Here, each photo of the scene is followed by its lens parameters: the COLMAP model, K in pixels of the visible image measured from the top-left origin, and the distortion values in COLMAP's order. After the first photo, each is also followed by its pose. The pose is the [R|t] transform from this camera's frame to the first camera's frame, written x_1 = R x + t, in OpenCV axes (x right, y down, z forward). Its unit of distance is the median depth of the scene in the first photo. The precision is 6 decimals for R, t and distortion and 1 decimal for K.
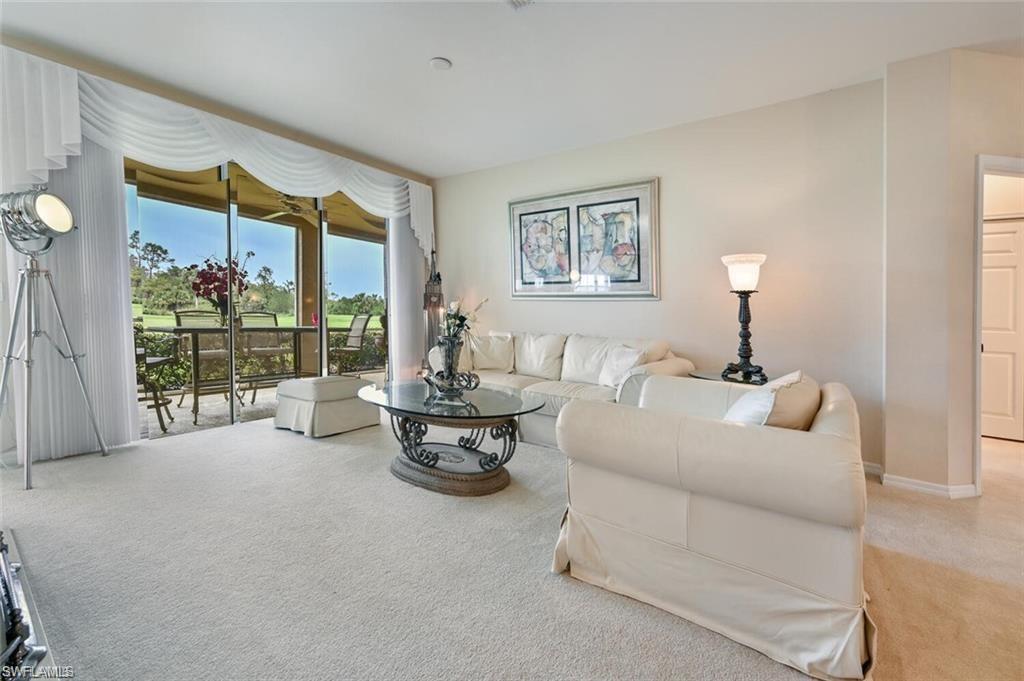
lens RADIAL K [[421.4, 0, 514.8], [0, 421.4, 308.2], [0, 0, 1]] dist [-0.000344, 0.000103]
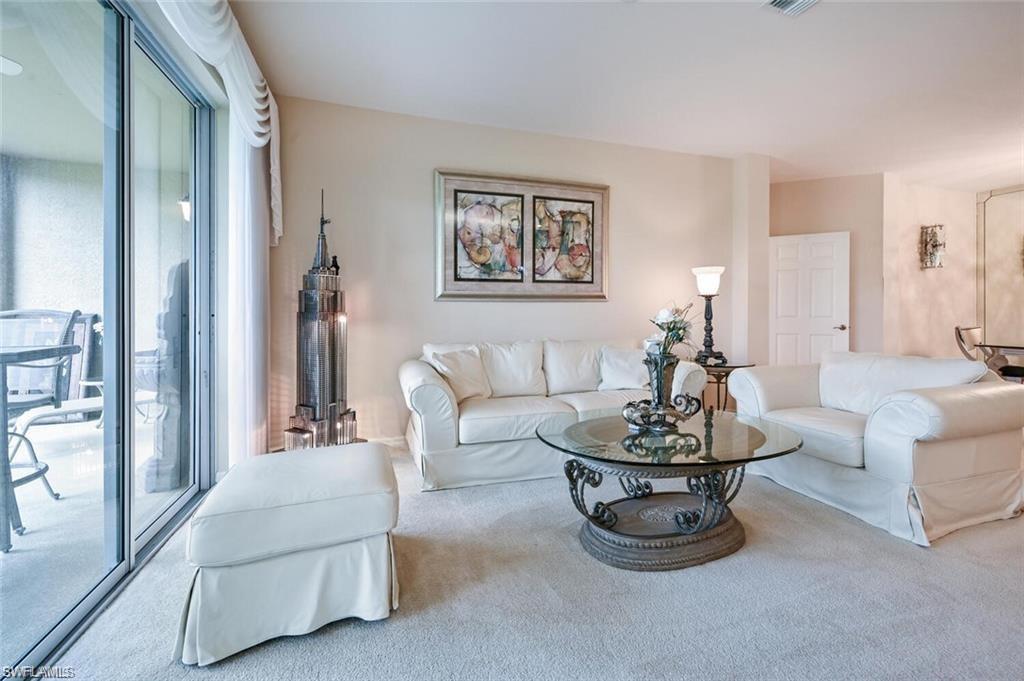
lens RADIAL K [[421.4, 0, 514.8], [0, 421.4, 308.2], [0, 0, 1]] dist [-0.000344, 0.000103]
pose [[0.600300, -0.026955, 0.799320, -0.770335], [0.006719, 0.999567, 0.028662, -0.037989], [-0.799746, -0.011836, 0.600221, 0.630059]]
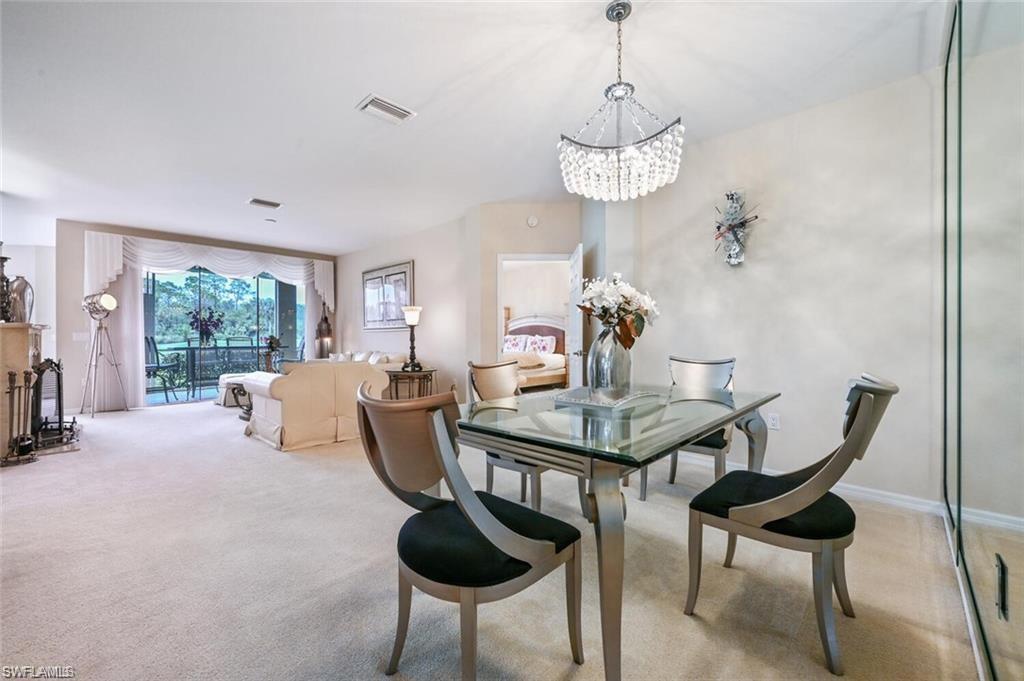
lens RADIAL K [[422.0, 0, 513.5], [0, 422.0, 302.0], [0, 0, 1]] dist [0.025027, 0.000046]
pose [[0.987564, -0.037484, -0.152687, 1.199454], [0.029359, 0.998048, -0.055127, -0.024693], [0.154455, 0.049959, 0.986736, -0.815074]]
